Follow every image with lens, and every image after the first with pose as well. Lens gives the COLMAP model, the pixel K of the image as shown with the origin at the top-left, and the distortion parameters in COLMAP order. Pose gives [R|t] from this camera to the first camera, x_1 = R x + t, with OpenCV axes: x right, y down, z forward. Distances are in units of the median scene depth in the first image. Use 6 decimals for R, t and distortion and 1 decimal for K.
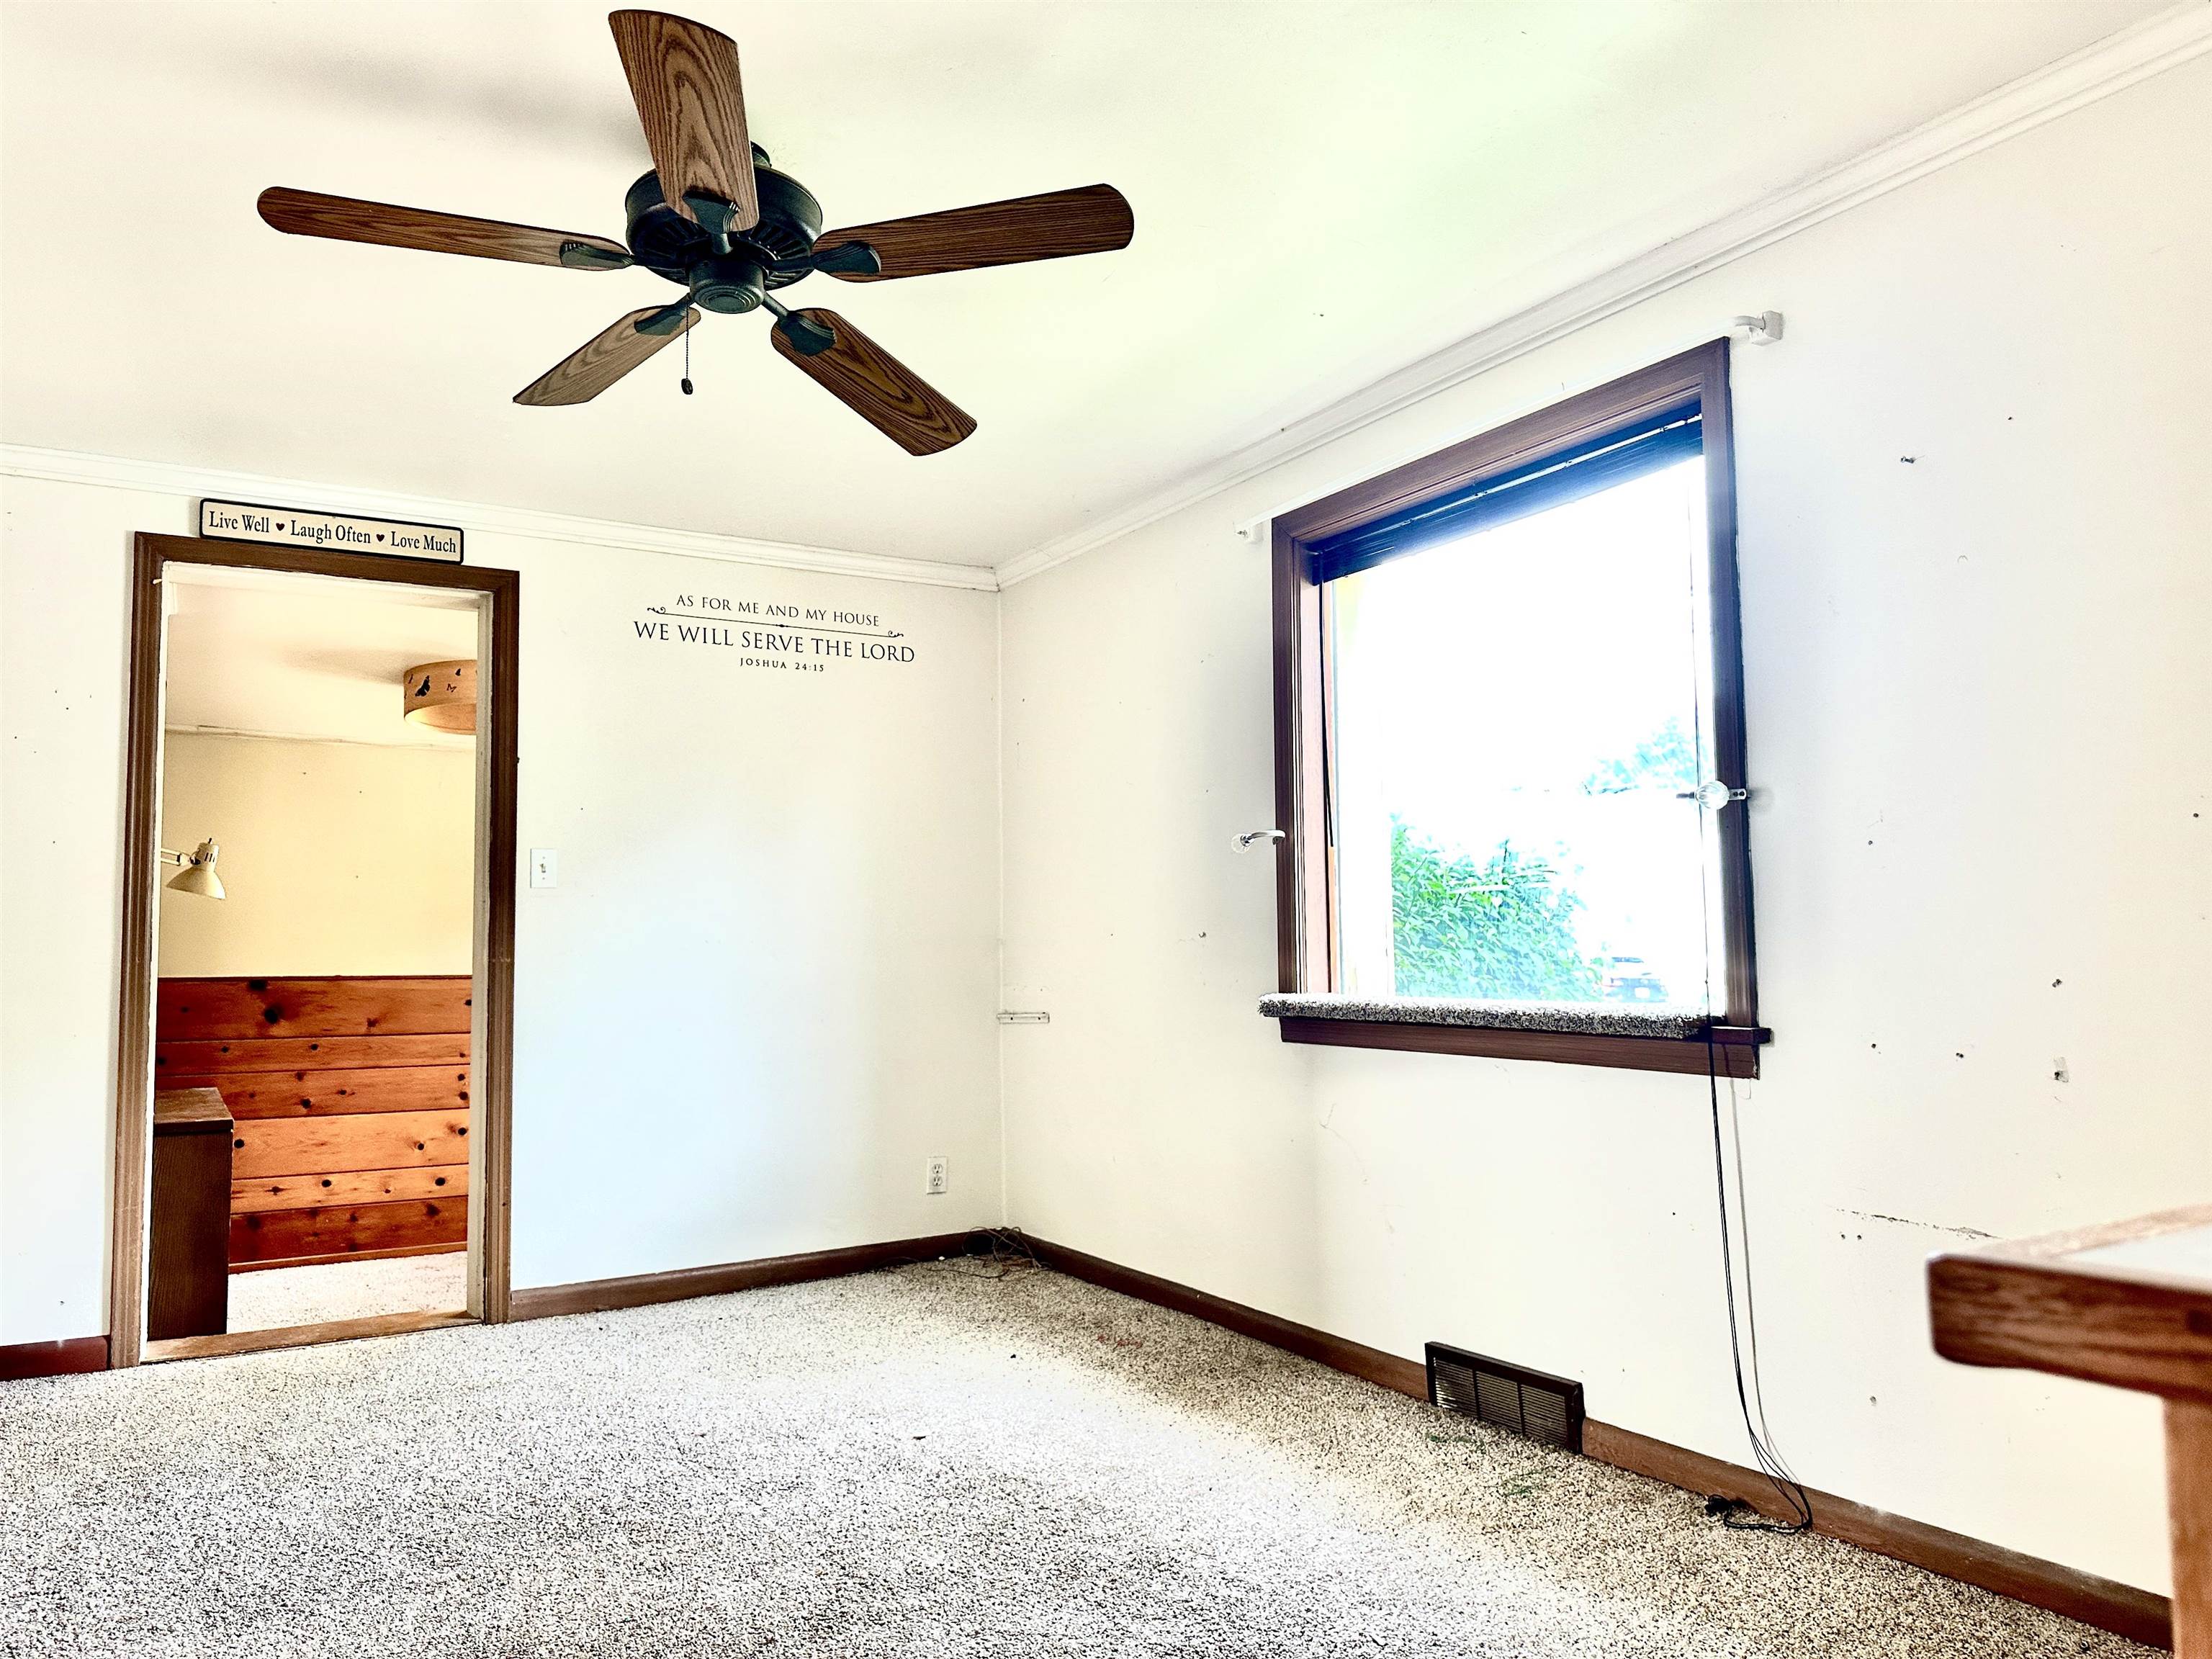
lens RADIAL K [[1570.6, 0, 1130.1], [0, 1570.6, 820.0], [0, 0, 1]] dist [0.043043, -0.038522]
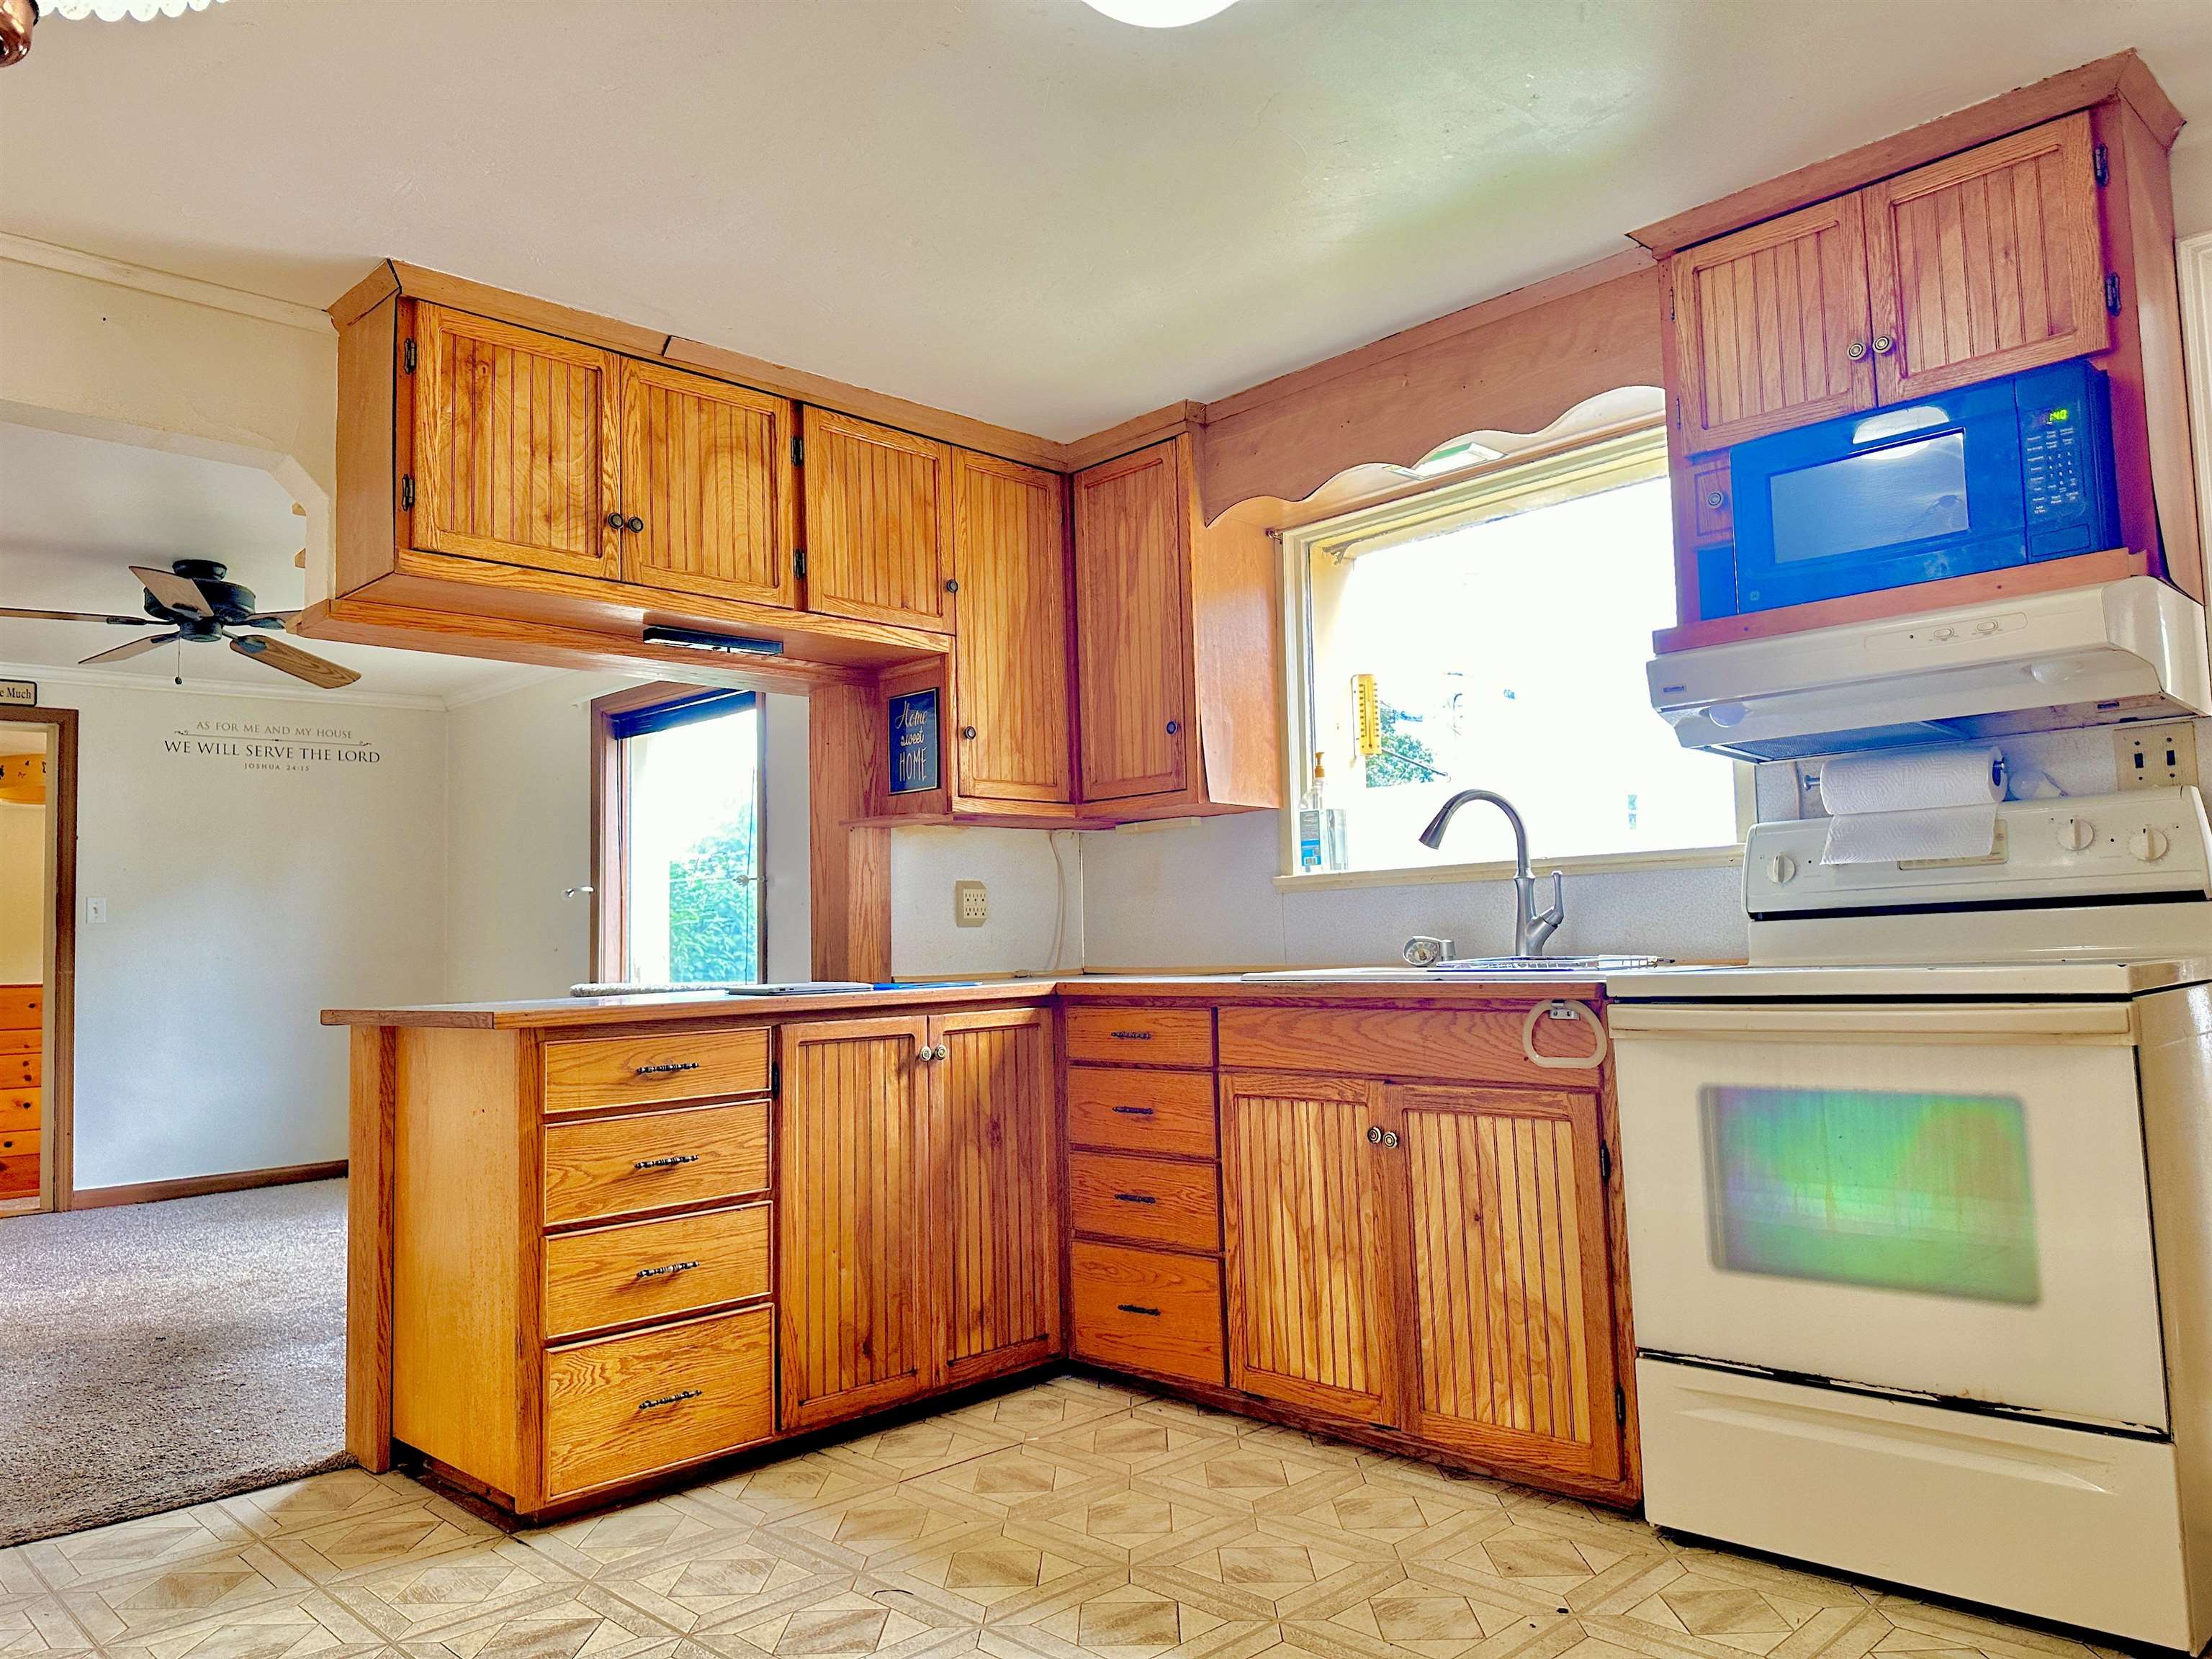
lens RADIAL K [[1569.7, 0, 1104.3], [0, 1569.7, 821.8], [0, 0, 1]] dist [0.109623, -0.141728]
pose [[0.978417, 0.002097, 0.206630, 0.262271], [-0.002922, 0.999989, 0.003689, -0.064951], [-0.206620, -0.004214, 0.978412, -0.718451]]
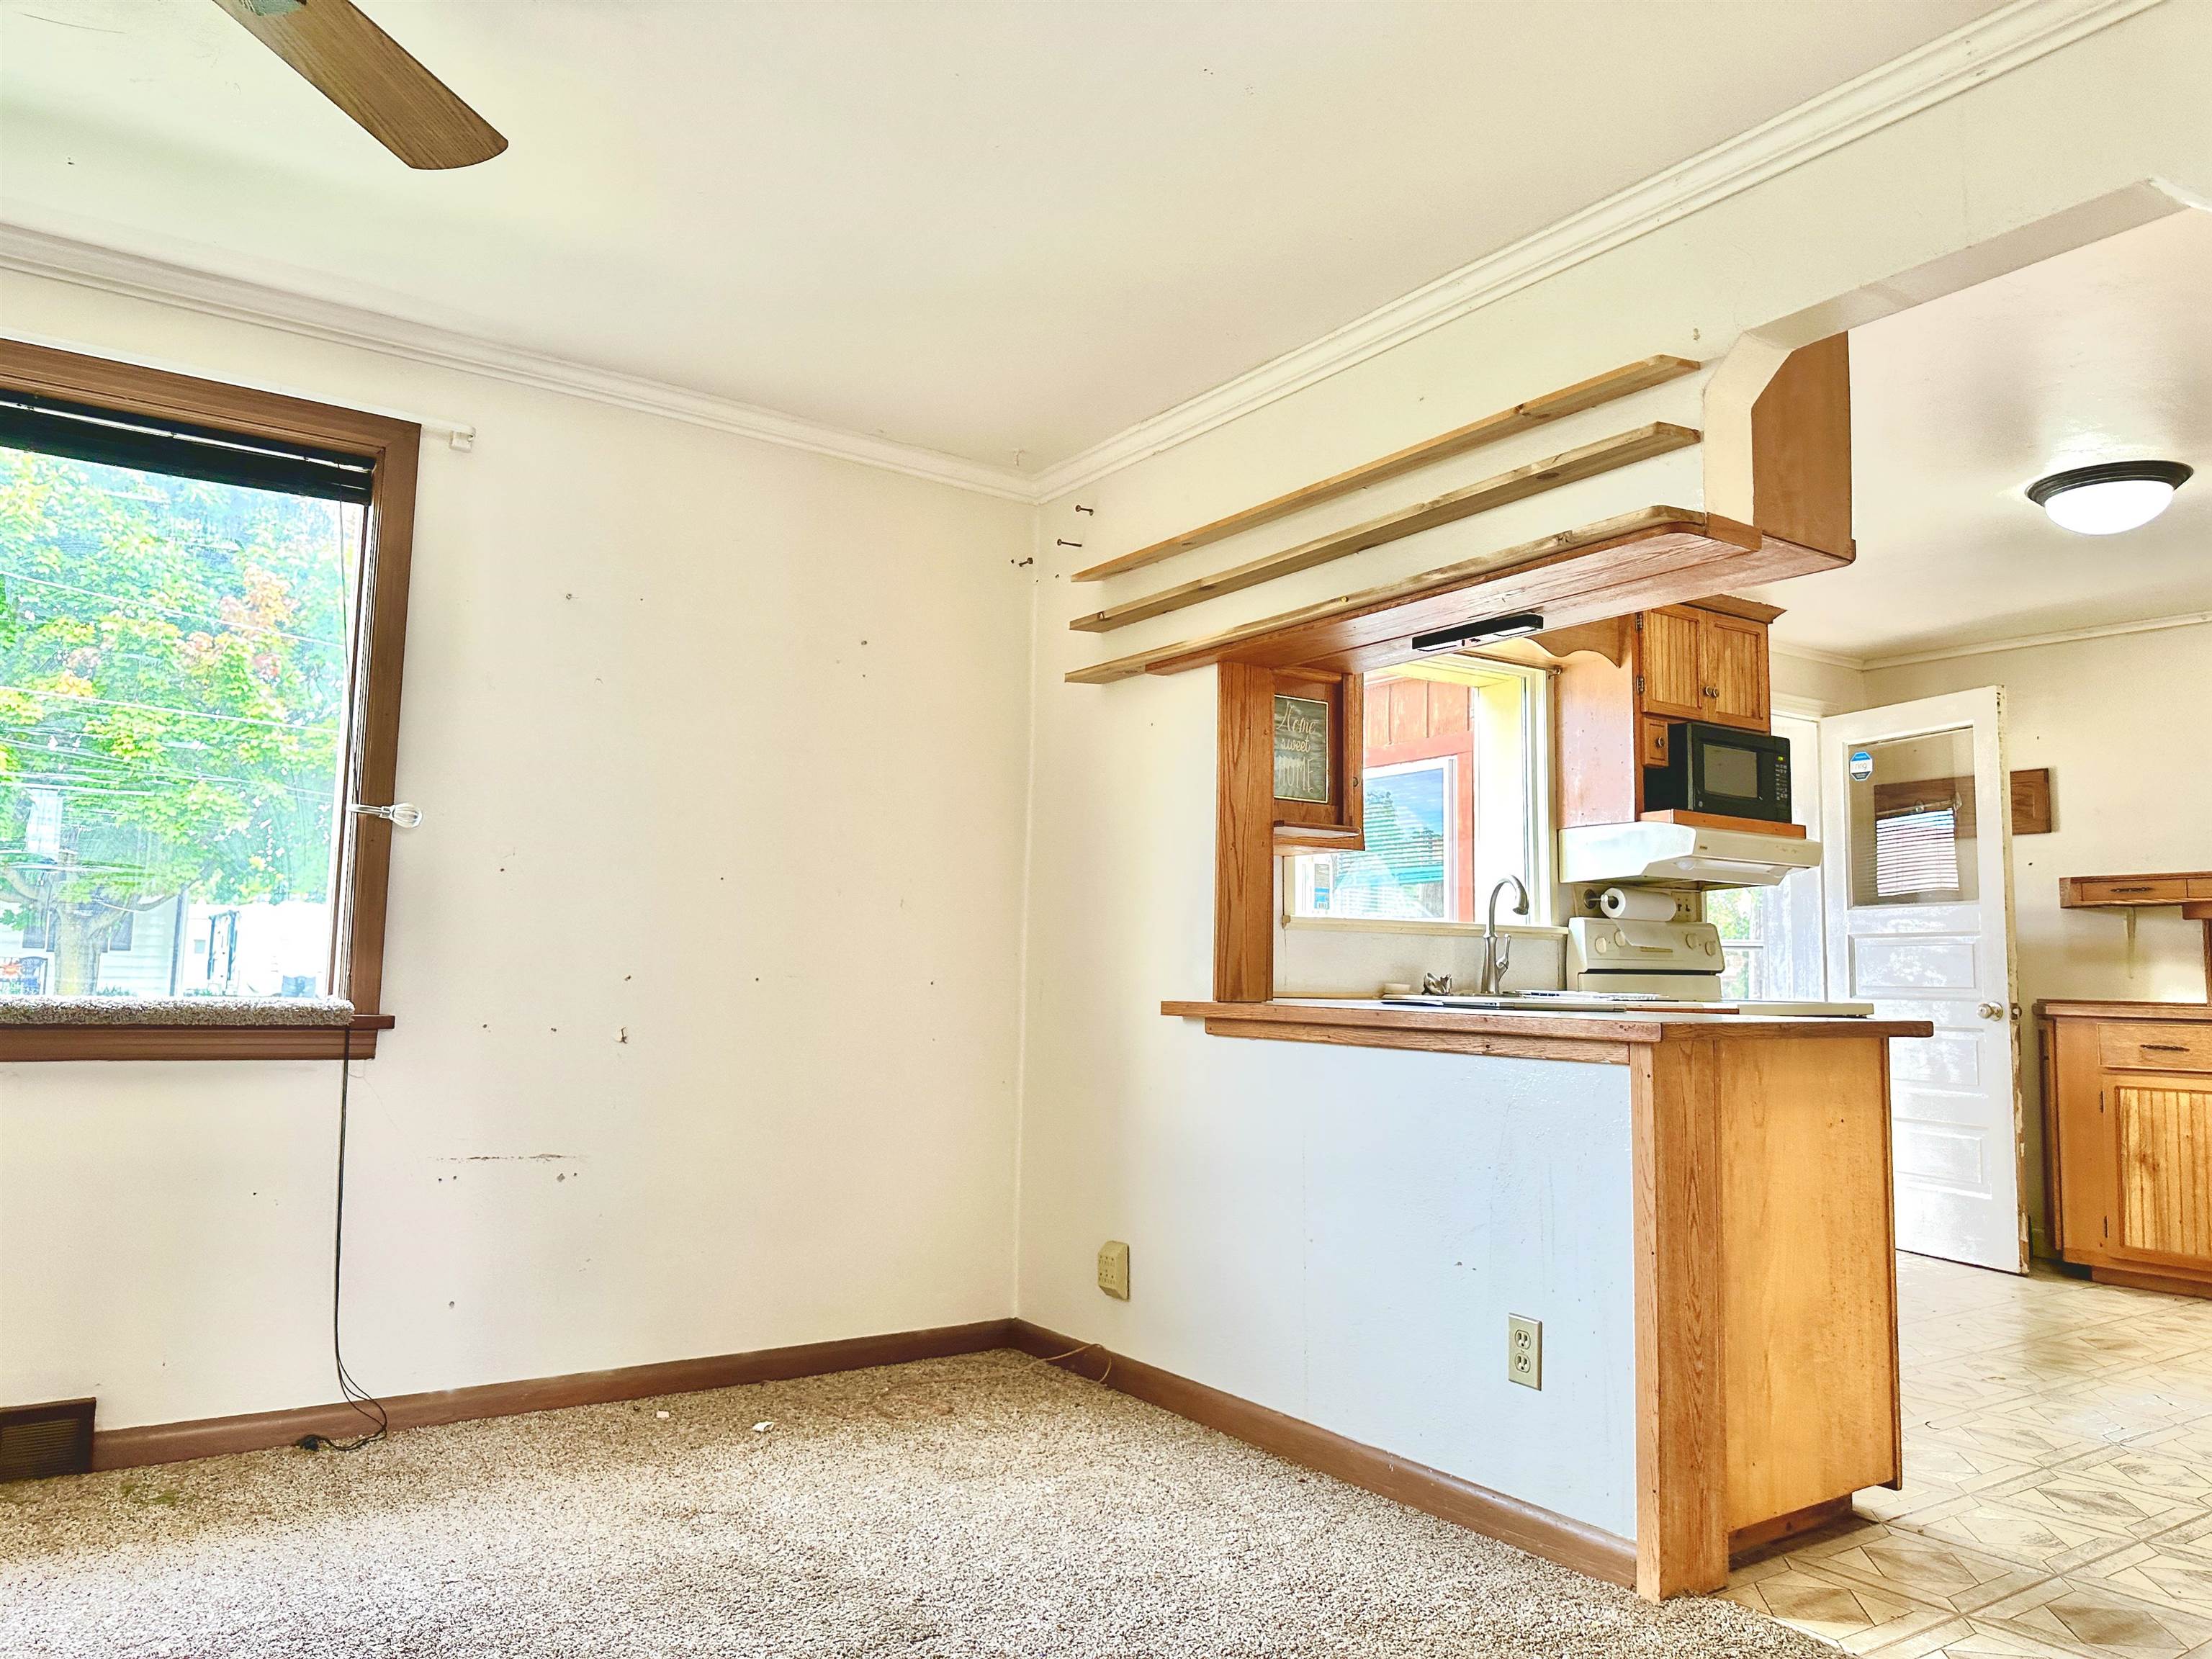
lens RADIAL K [[1569.8, 0, 1111.7], [0, 1569.8, 811.6], [0, 0, 1]] dist [0.004489, -0.010606]
pose [[-0.038919, 0.117636, 0.992294, -0.522628], [-0.104416, 0.987131, -0.121119, 0.044107], [-0.993772, -0.108325, -0.026135, 0.337643]]
